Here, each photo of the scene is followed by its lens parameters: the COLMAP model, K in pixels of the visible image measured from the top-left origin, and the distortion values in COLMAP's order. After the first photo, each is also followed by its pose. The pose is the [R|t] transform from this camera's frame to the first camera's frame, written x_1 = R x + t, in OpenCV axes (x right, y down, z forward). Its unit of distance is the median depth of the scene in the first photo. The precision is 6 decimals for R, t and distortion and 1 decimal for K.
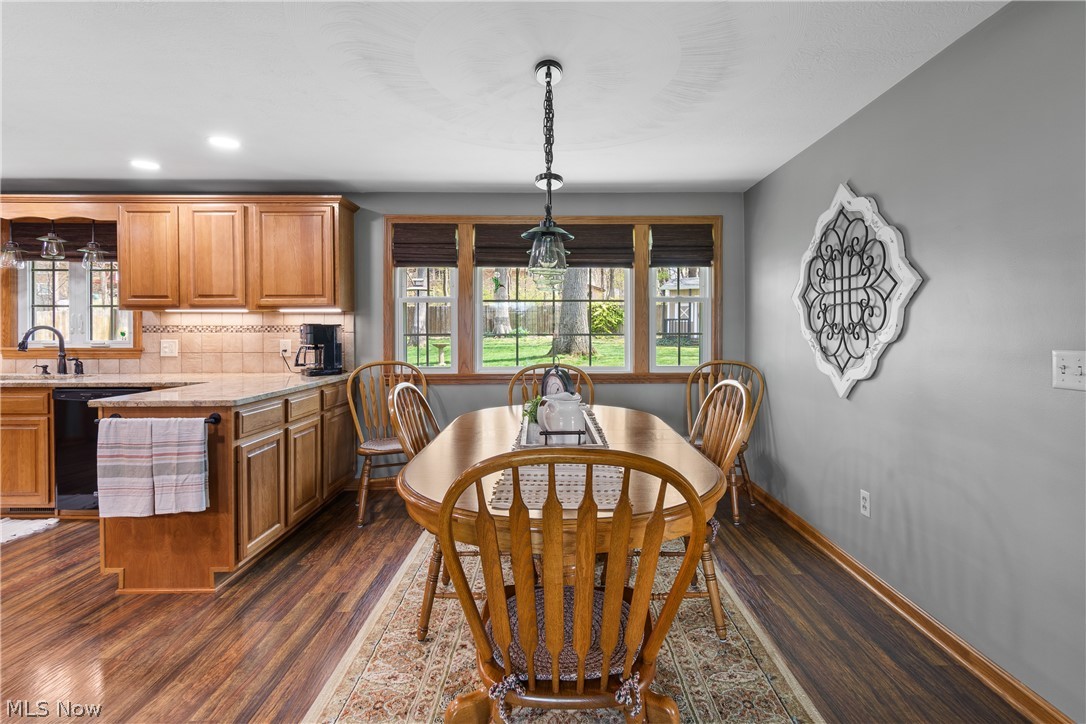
lens RADIAL K [[513.7, 0, 560.5], [0, 513.7, 334.7], [0, 0, 1]] dist [-0.002189, -0.001702]
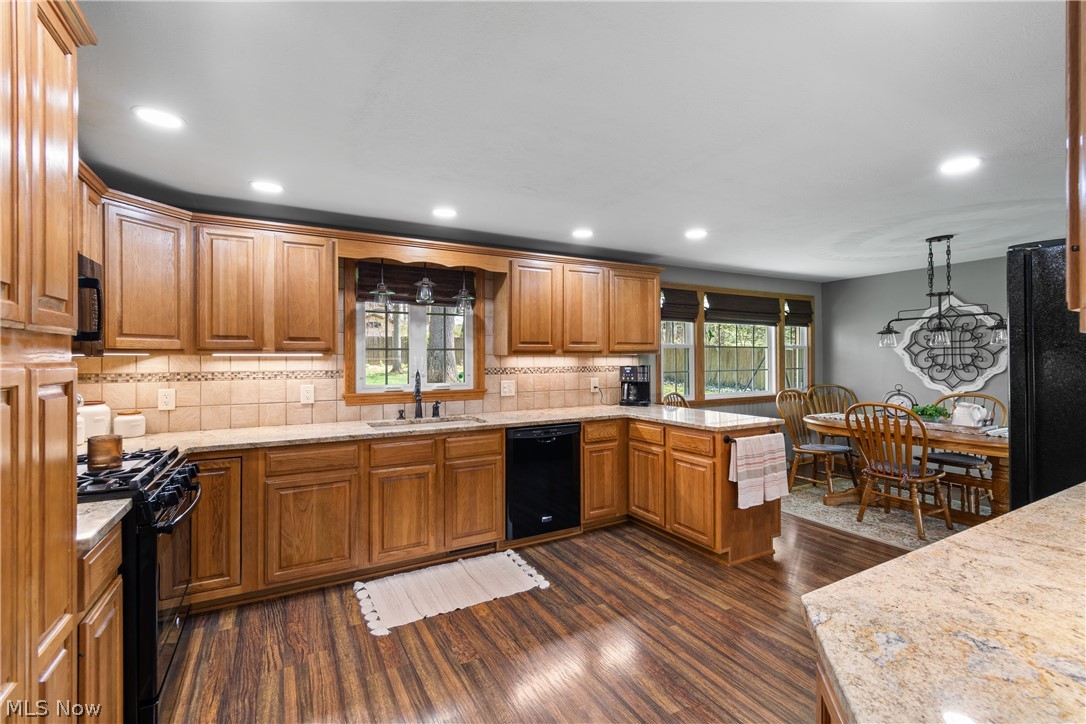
lens RADIAL K [[482.5, 0, 553.5], [0, 482.5, 353.2], [0, 0, 1]] dist [0.000603, -0.000739]
pose [[0.881486, 0.000868, 0.472209, -1.254777], [0.008272, 0.999816, -0.017280, -0.032518], [-0.472138, 0.019138, 0.881317, 0.046303]]
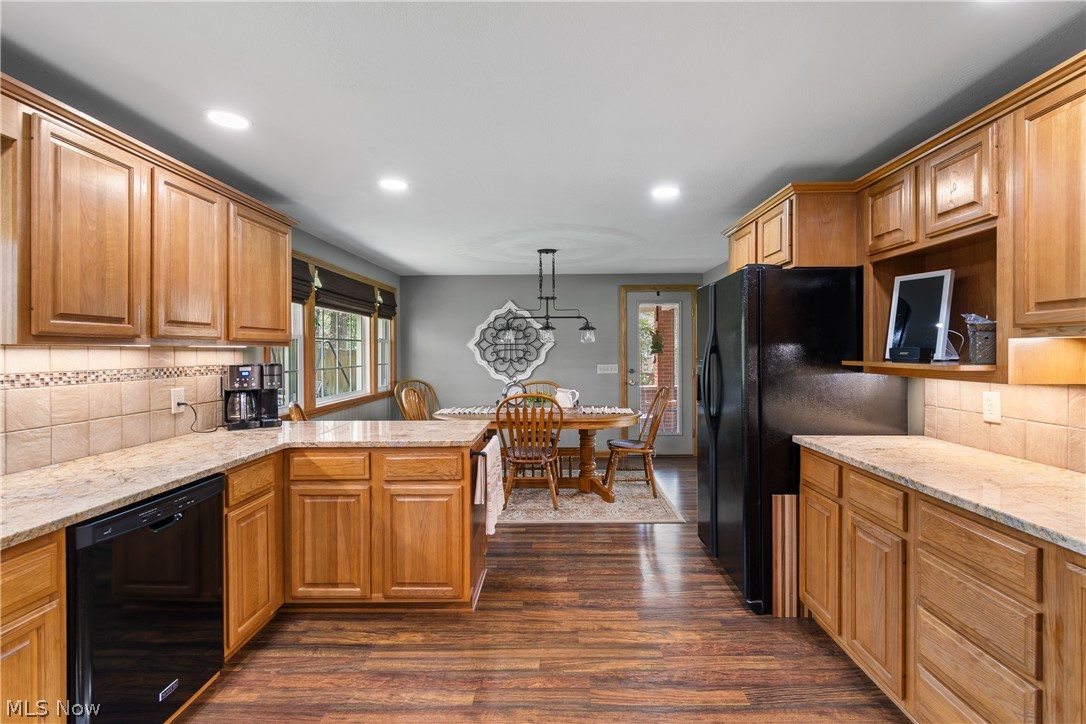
lens RADIAL K [[482.5, 0, 553.5], [0, 482.5, 353.2], [0, 0, 1]] dist [0.000603, -0.000739]
pose [[0.031623, -0.003319, 0.999494, -1.256003], [0.013333, 0.999907, 0.002898, -0.034173], [-0.999411, 0.013234, 0.031664, 0.521540]]
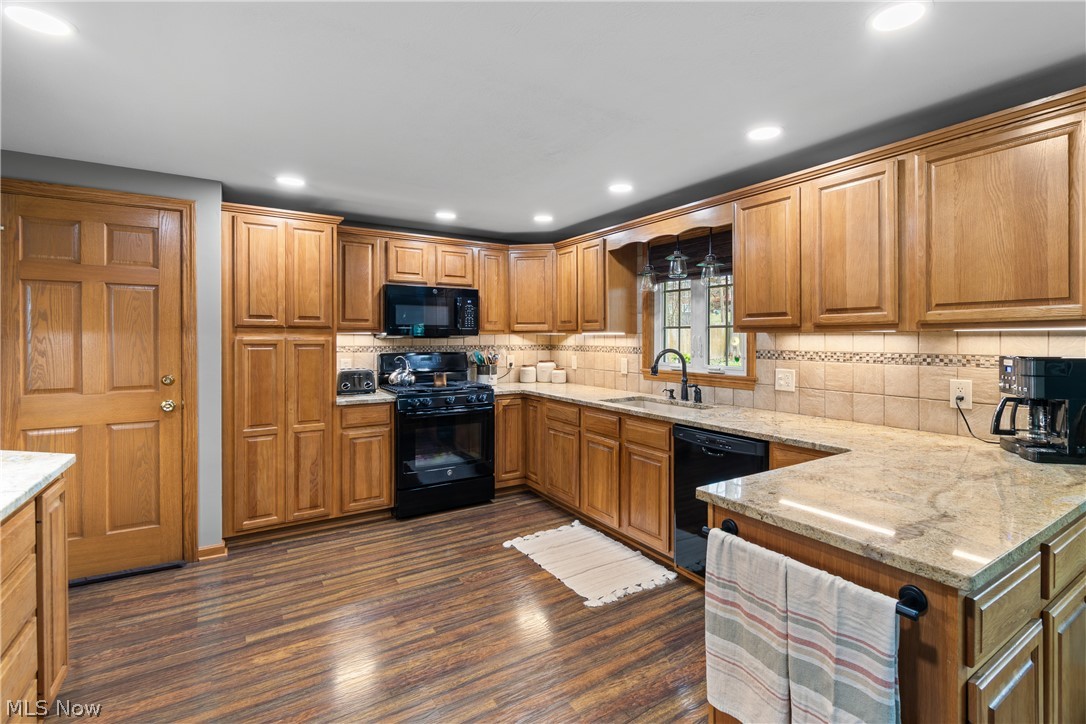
lens RADIAL K [[507.7, 0, 585.1], [0, 507.7, 338.7], [0, 0, 1]] dist [0.000716, -0.000078]
pose [[0.547764, 0.002517, -0.836629, -0.312243], [-0.007594, 0.999969, -0.001964, -0.034459], [0.836599, 0.007429, 0.547766, 0.356493]]
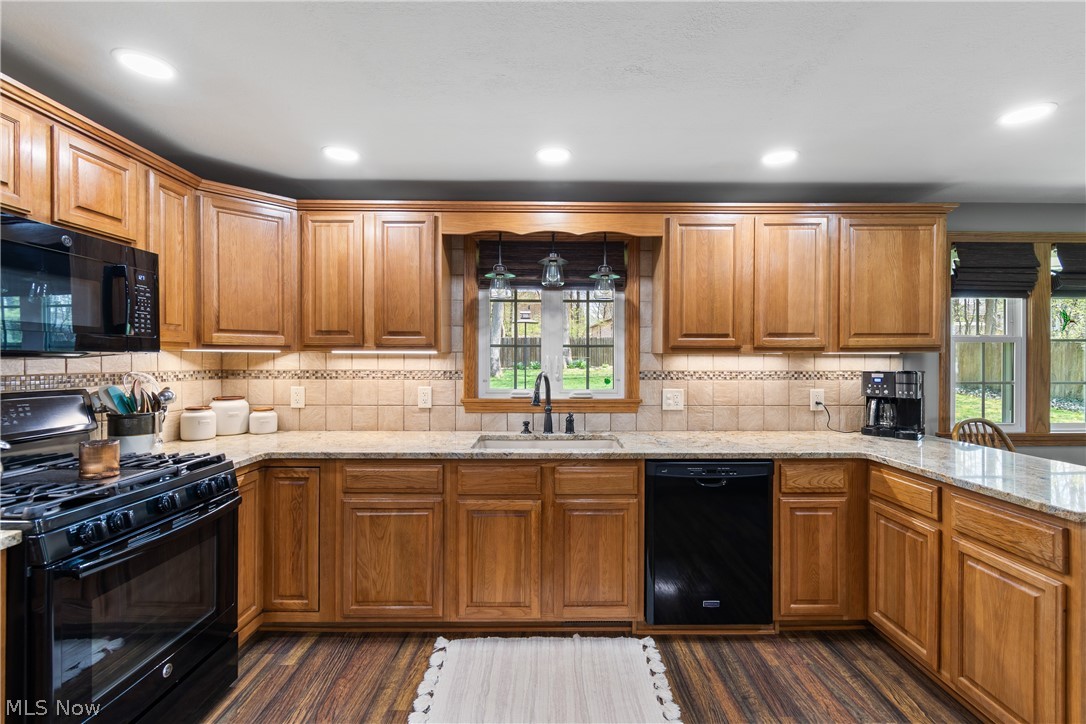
lens RADIAL K [[483.0, 0, 553.7], [0, 483.0, 359.8], [0, 0, 1]] dist [0.001381, -0.000306]
pose [[0.999926, 0.002405, -0.011964, -1.011283], [-0.002496, 0.999968, -0.007543, -0.031161], [0.011946, 0.007572, 0.999900, 0.270667]]
